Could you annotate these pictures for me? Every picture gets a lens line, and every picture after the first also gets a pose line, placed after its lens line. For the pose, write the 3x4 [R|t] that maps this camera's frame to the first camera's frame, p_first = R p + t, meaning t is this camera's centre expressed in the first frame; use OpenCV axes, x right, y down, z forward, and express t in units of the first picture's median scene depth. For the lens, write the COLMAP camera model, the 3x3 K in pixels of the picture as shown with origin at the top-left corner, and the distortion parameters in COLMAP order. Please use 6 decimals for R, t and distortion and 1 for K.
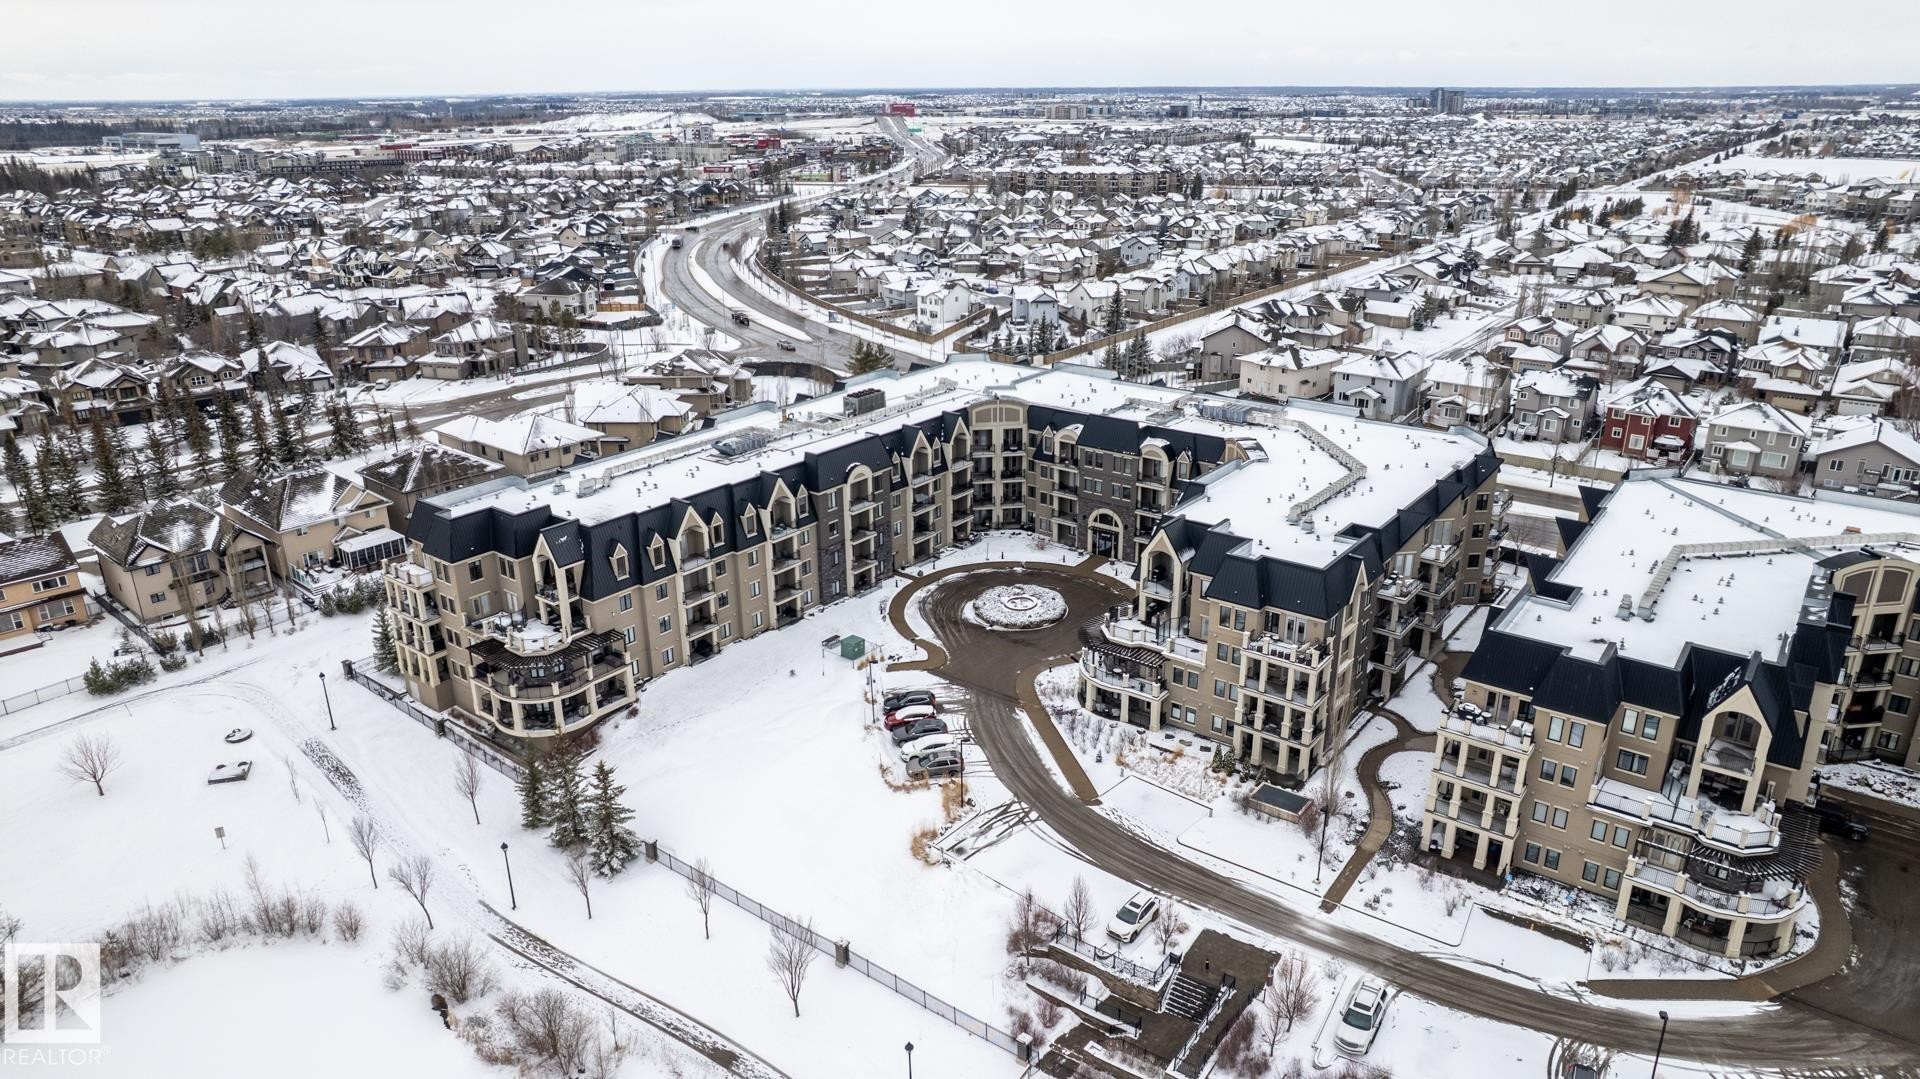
lens RADIAL K [[1208.2, 0, 980.5], [0, 1208.2, 540.7], [0, 0, 1]] dist [-0.045106, 0.020037]
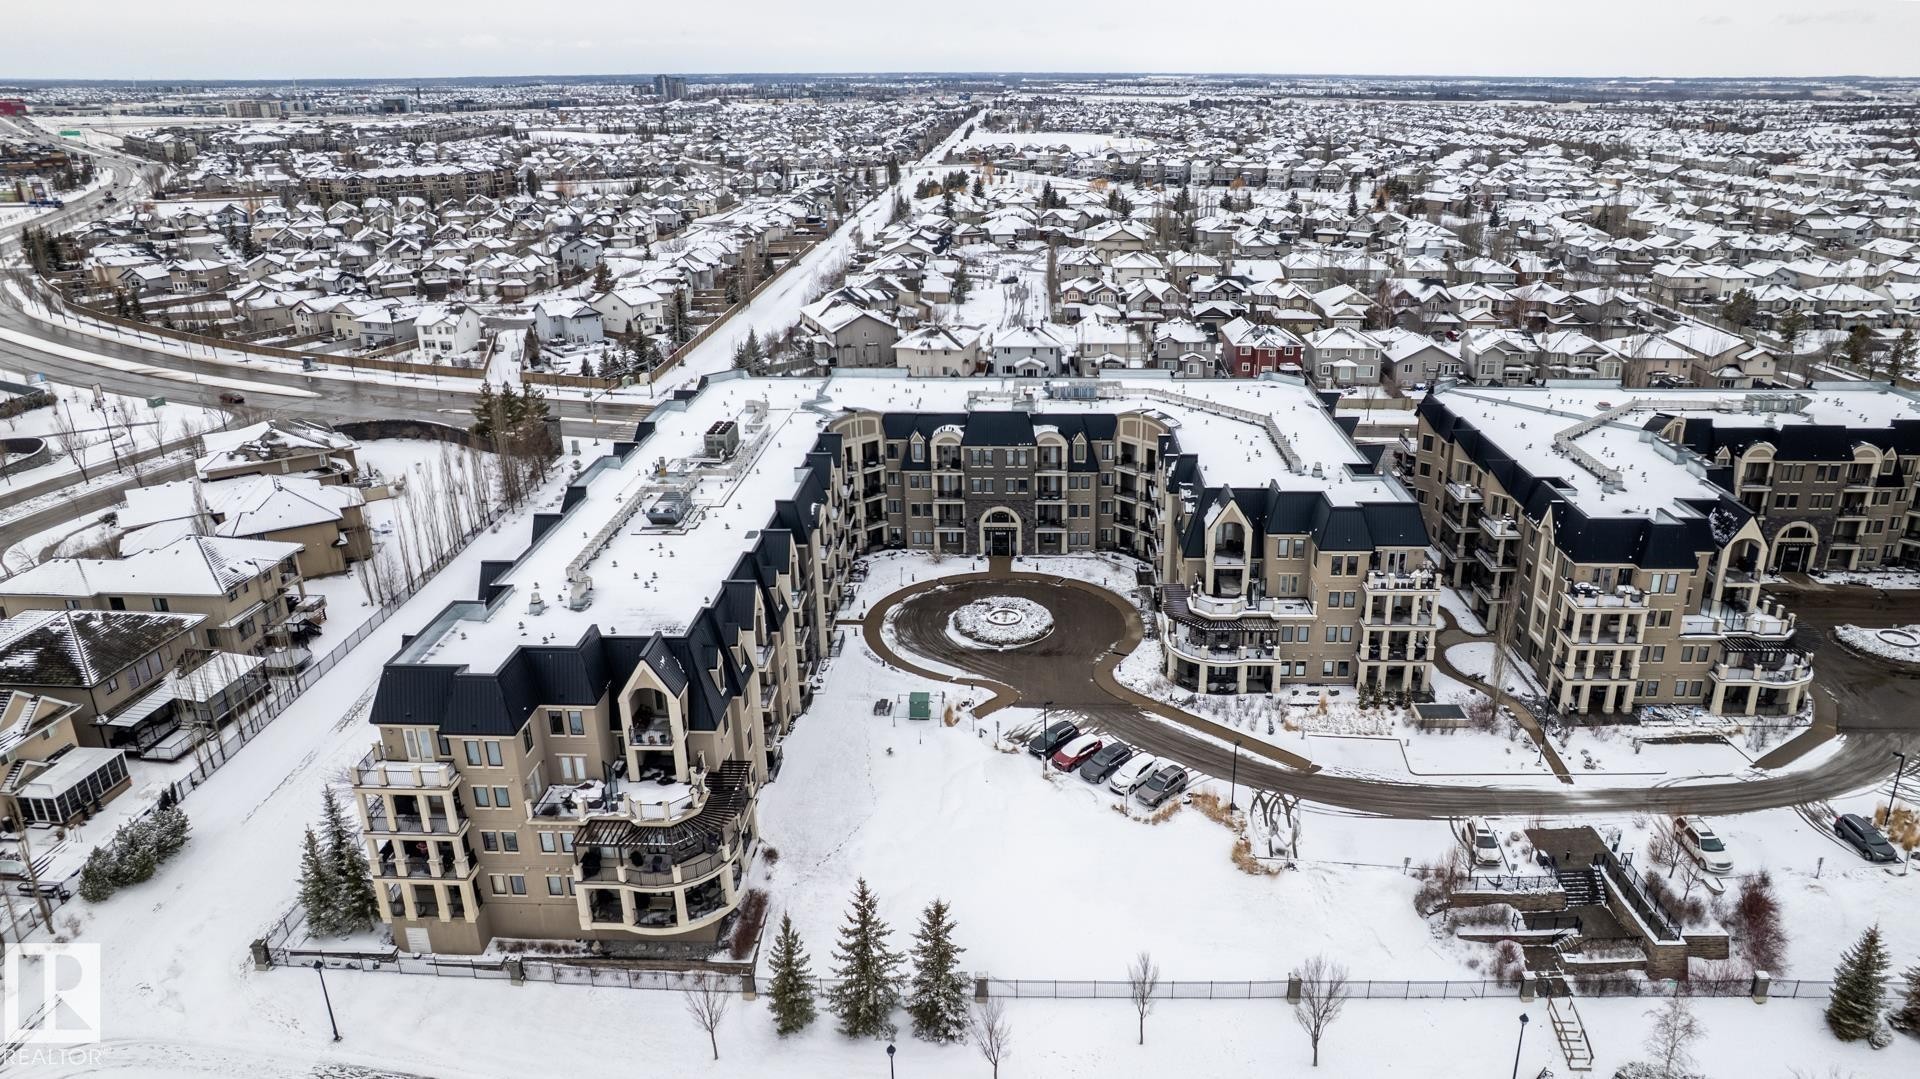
lens RADIAL K [[1243.0, 0, 1008.7], [0, 1243.0, 530.0], [0, 0, 1]] dist [-0.062551, 0.048361]
pose [[0.808545, -0.198242, 0.554035, -0.527522], [0.202969, 0.977715, 0.053633, -0.071258], [-0.552321, 0.069087, 0.830764, 0.211214]]
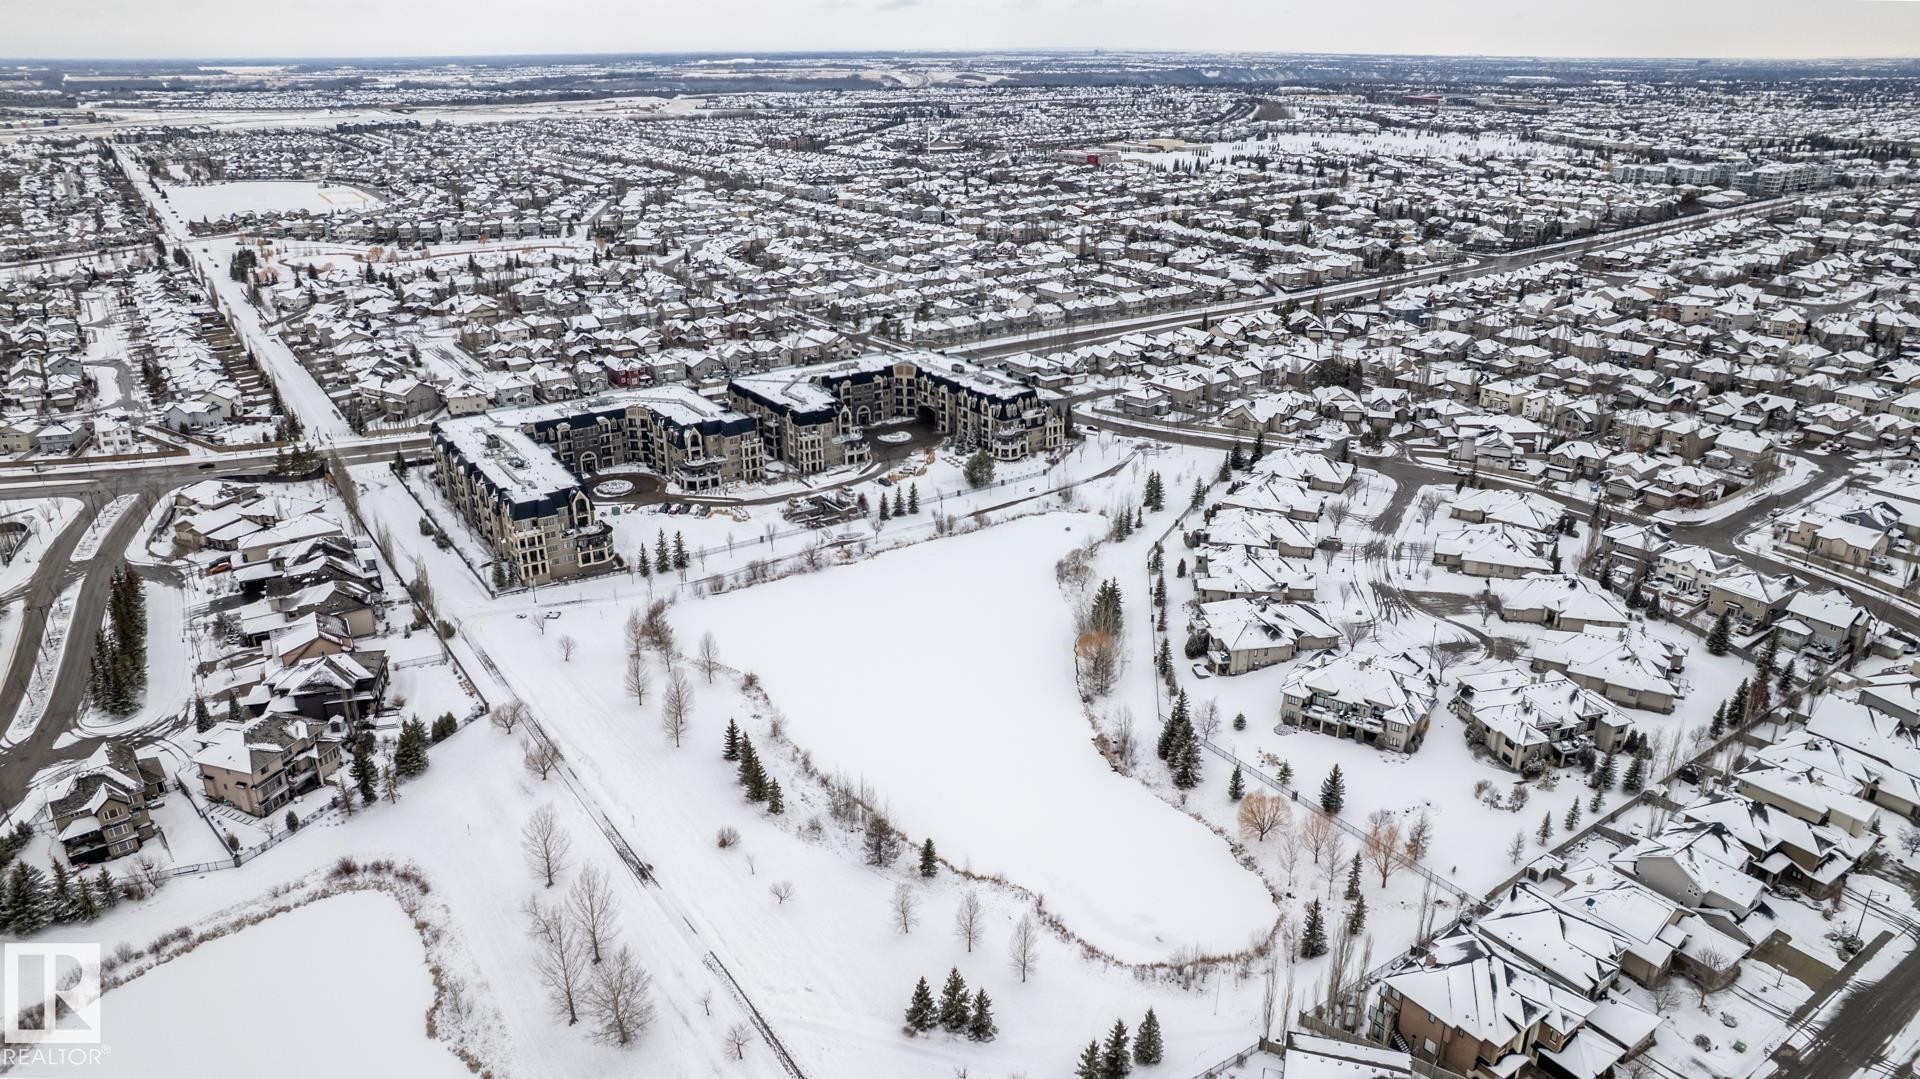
lens RADIAL K [[1243.0, 0, 938.3], [0, 1243.0, 517.1], [0, 0, 1]] dist [-0.062551, 0.048361]
pose [[0.323057, -0.328979, 0.887360, -2.278573], [0.335962, 0.916432, 0.217445, -0.249367], [-0.884739, 0.227872, 0.406584, -0.711636]]
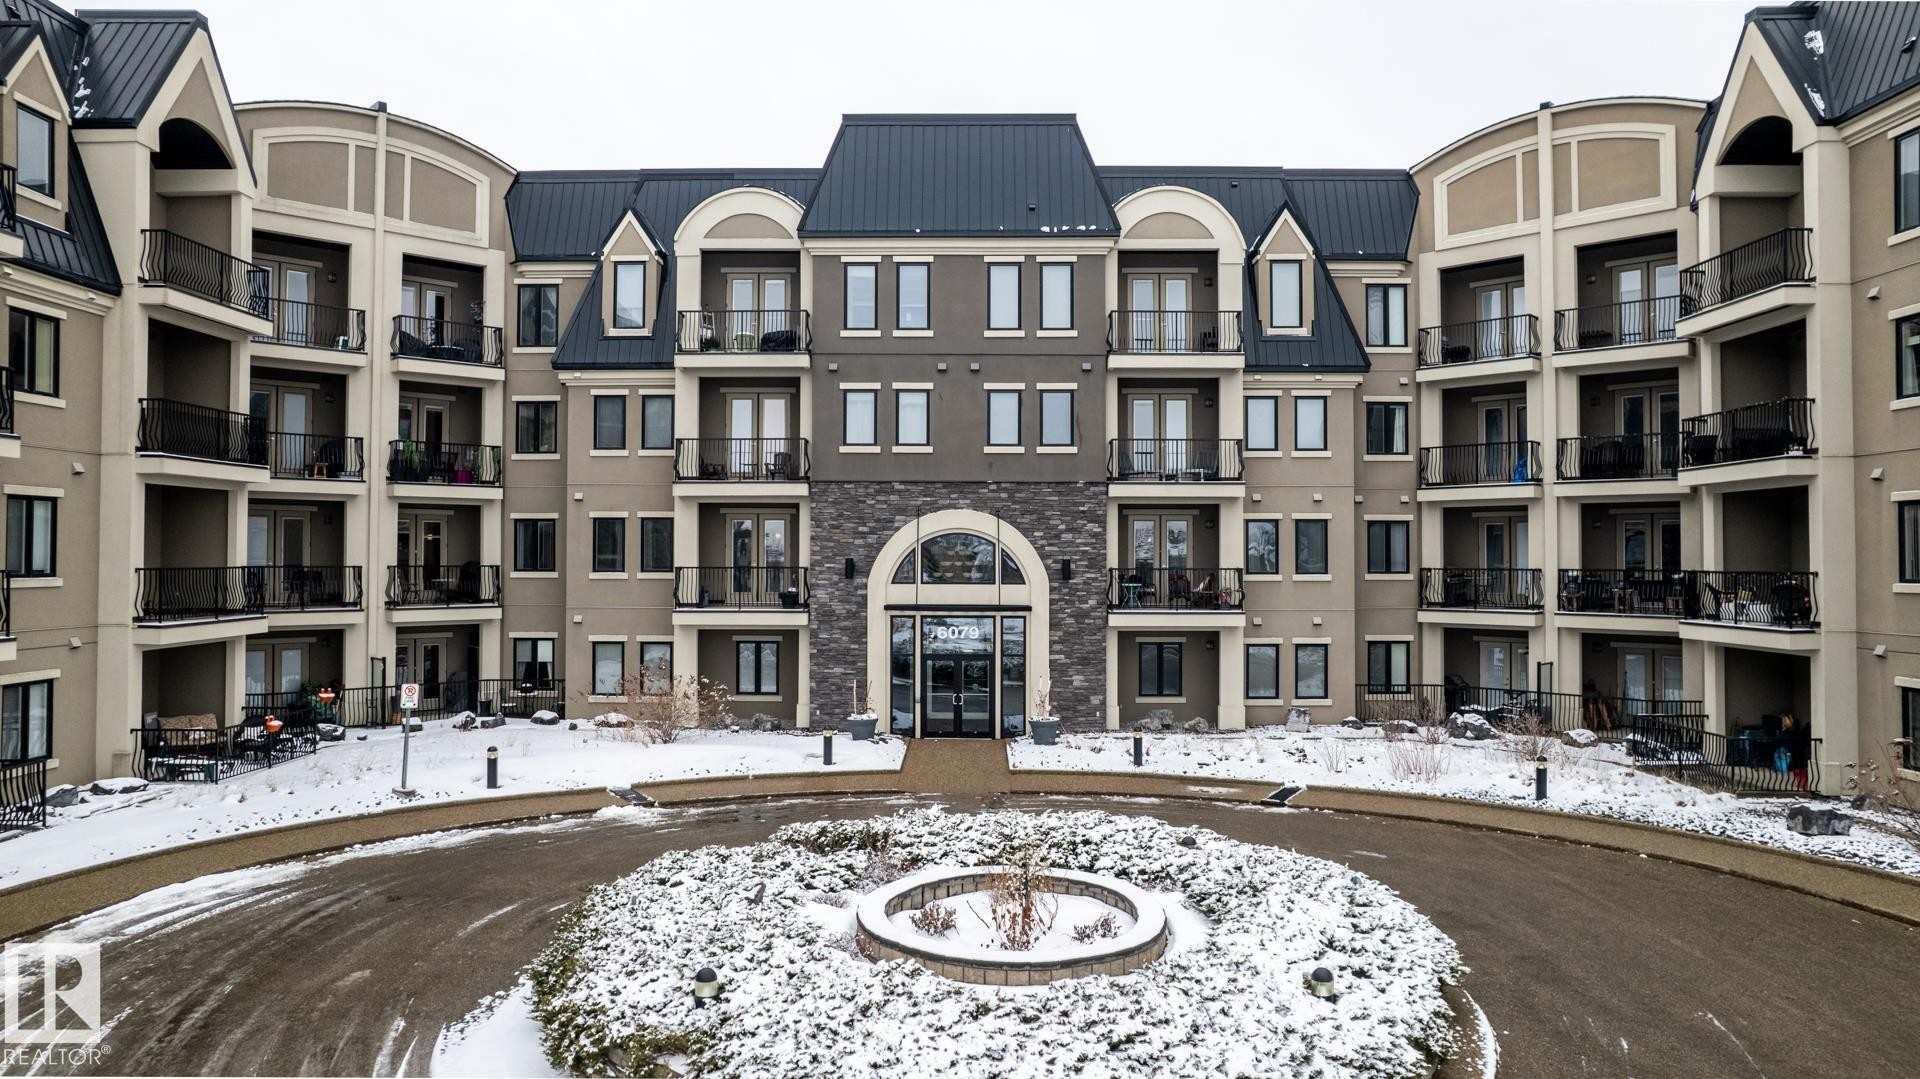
lens RADIAL K [[1243.0, 0, 959.5], [0, 1243.0, 525.7], [0, 0, 1]] dist [-0.062551, 0.048361]
pose [[0.807552, 0.019583, 0.589471, -0.038363], [0.197857, 0.932538, -0.302036, 0.055310], [-0.555619, 0.360541, 0.749198, 0.989063]]
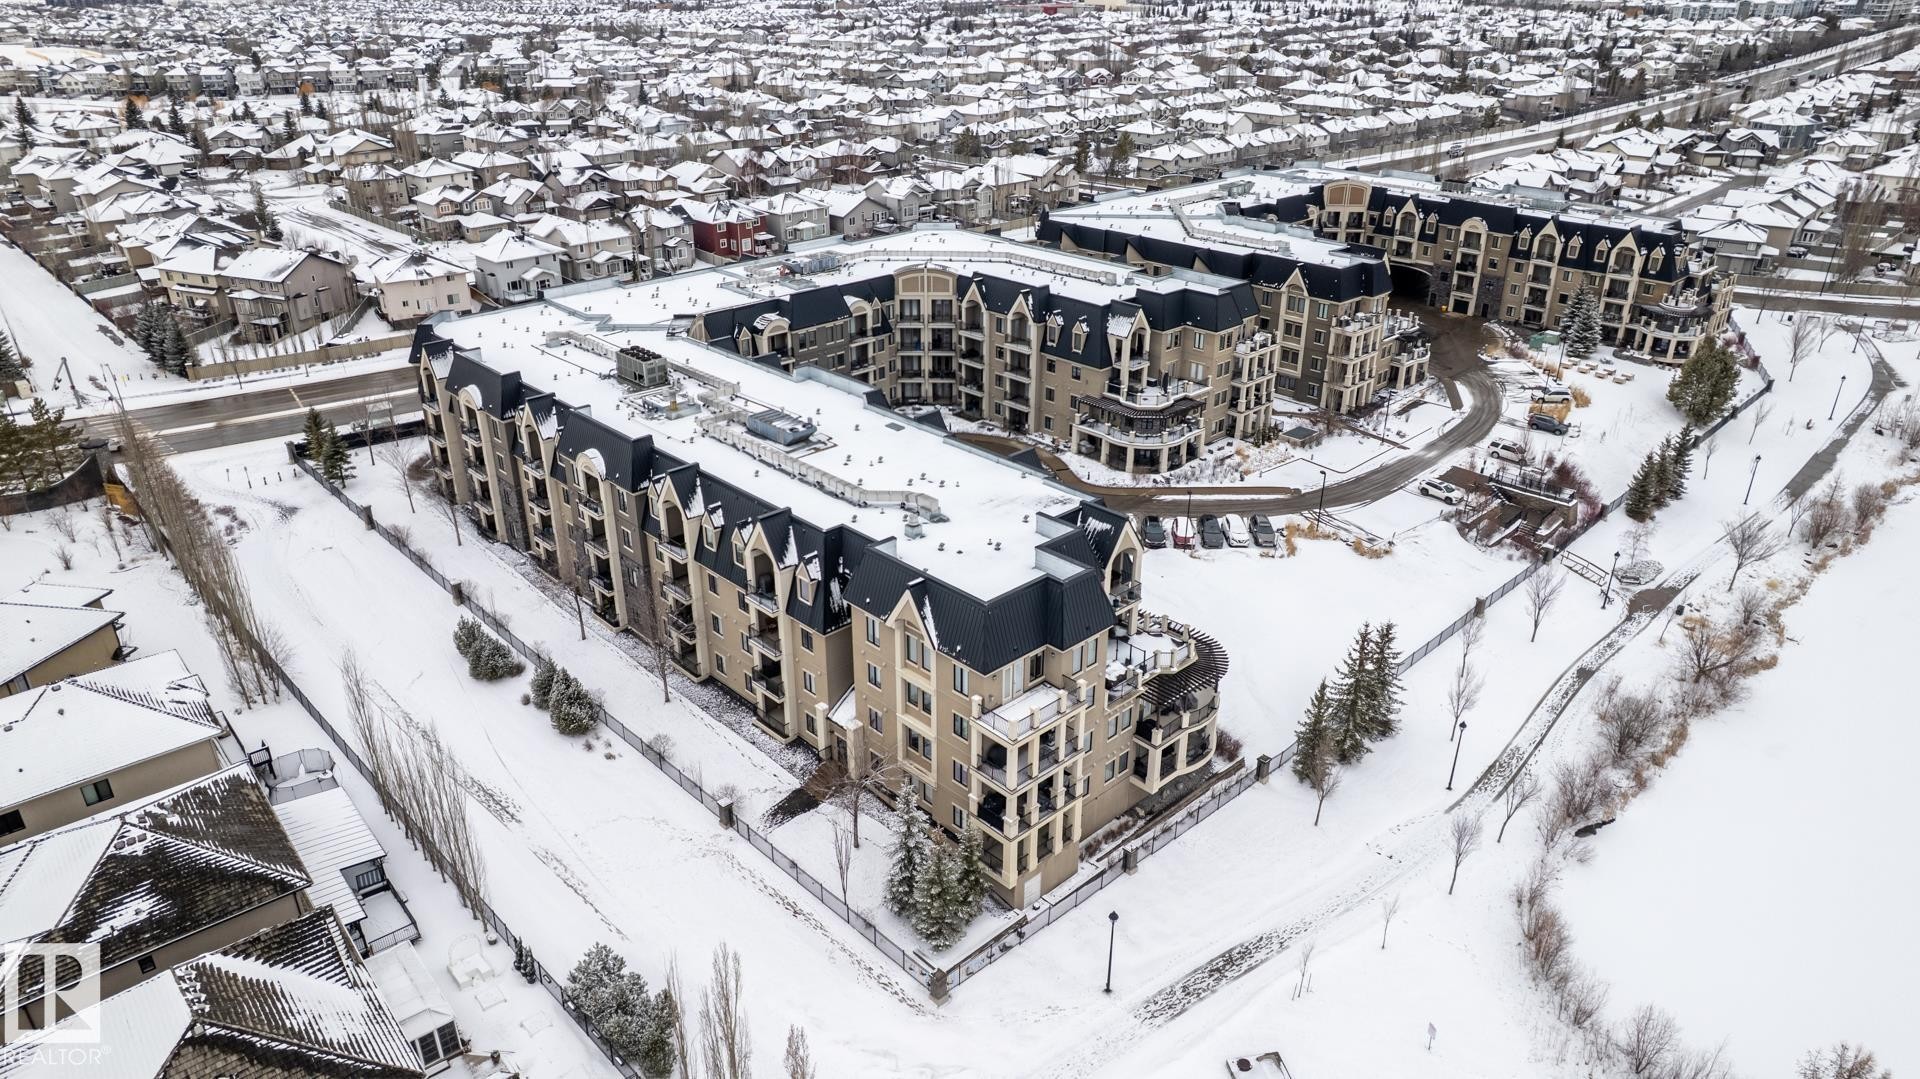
lens RADIAL K [[1243.0, 0, 949.3], [0, 1243.0, 518.5], [0, 0, 1]] dist [-0.062551, 0.048361]
pose [[0.163987, -0.400572, 0.901471, -0.957447], [0.349017, 0.878294, 0.326783, -0.262462], [-0.922657, 0.261041, 0.283835, 0.788689]]
